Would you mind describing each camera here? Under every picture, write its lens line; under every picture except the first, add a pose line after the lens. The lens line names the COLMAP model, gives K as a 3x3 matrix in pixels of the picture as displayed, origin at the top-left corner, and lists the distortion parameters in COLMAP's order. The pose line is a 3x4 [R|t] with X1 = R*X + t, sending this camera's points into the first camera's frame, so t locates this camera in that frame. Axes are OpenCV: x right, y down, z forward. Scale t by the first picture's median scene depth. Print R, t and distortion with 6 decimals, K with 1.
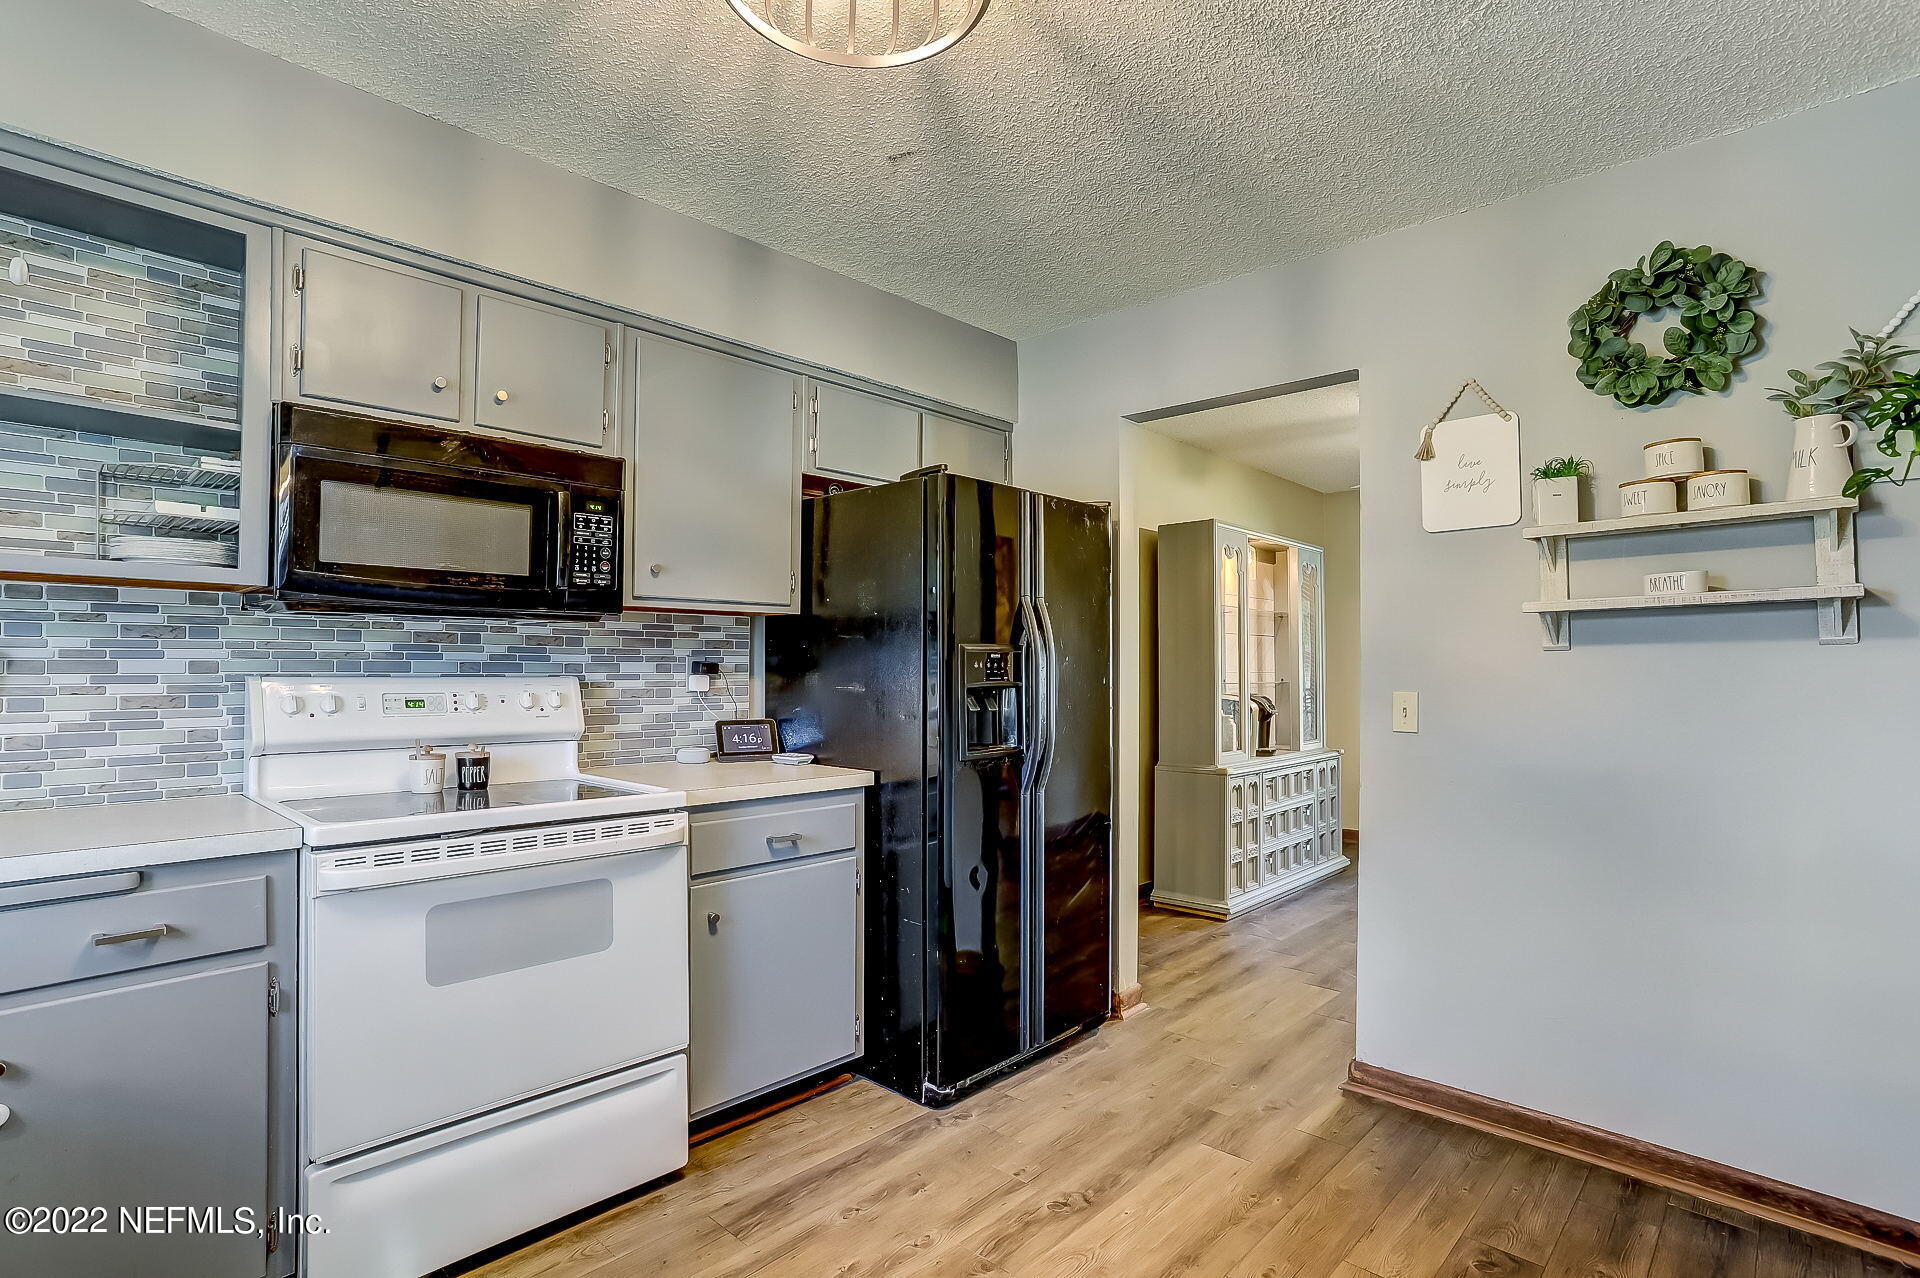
lens RADIAL K [[938.4, 0, 937.2], [0, 938.4, 654.4], [0, 0, 1]] dist [-0.065557, 0.038239]
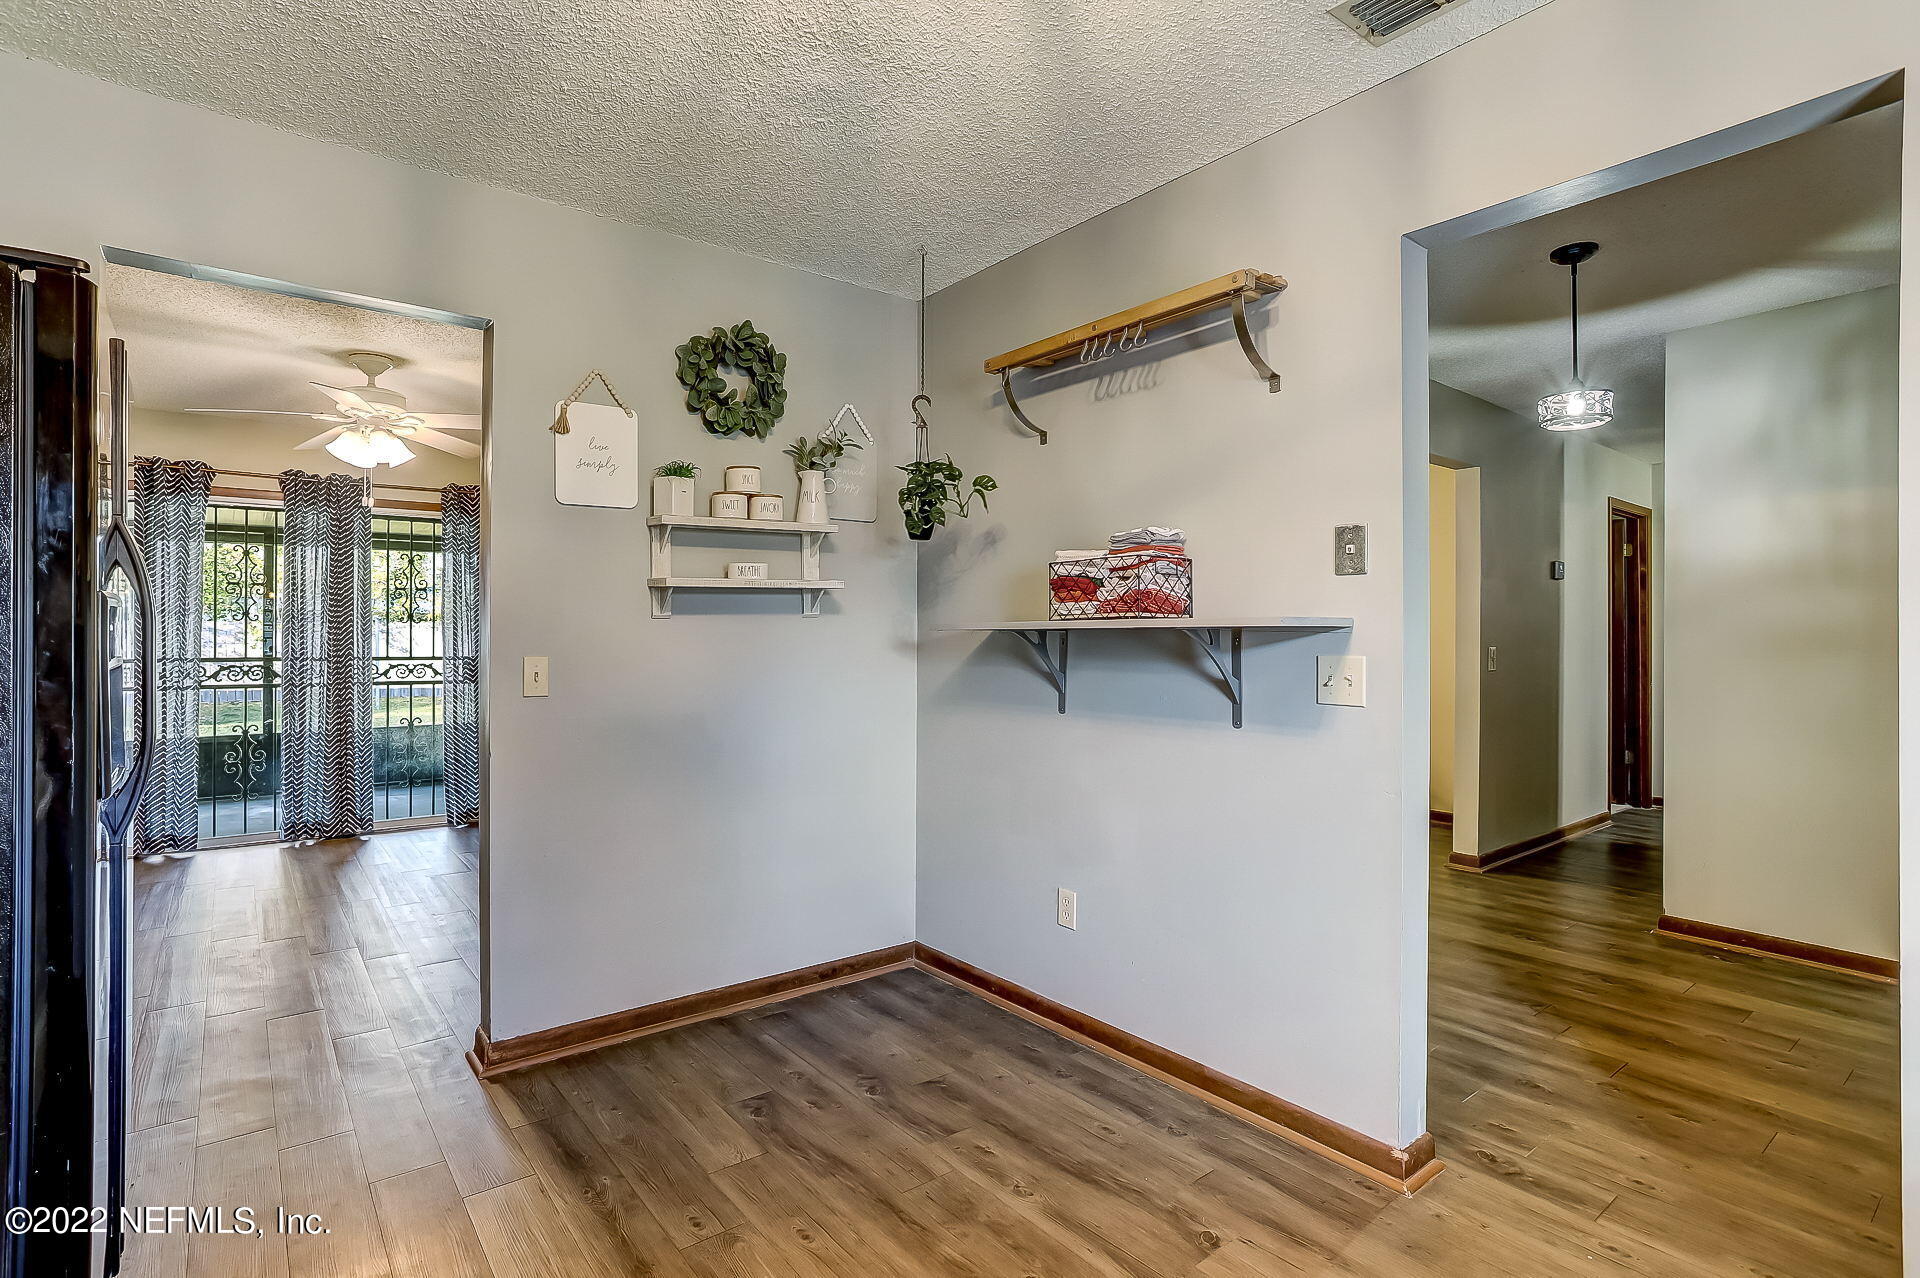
lens RADIAL K [[930.6, 0, 959.9], [0, 930.6, 628.5], [0, 0, 1]] dist [-0.034865, -0.000127]
pose [[0.130734, 0.001894, 0.991416, -0.506401], [-0.014938, 0.999888, 0.000060, 0.002996], [-0.991305, -0.014818, 0.130748, 0.471178]]
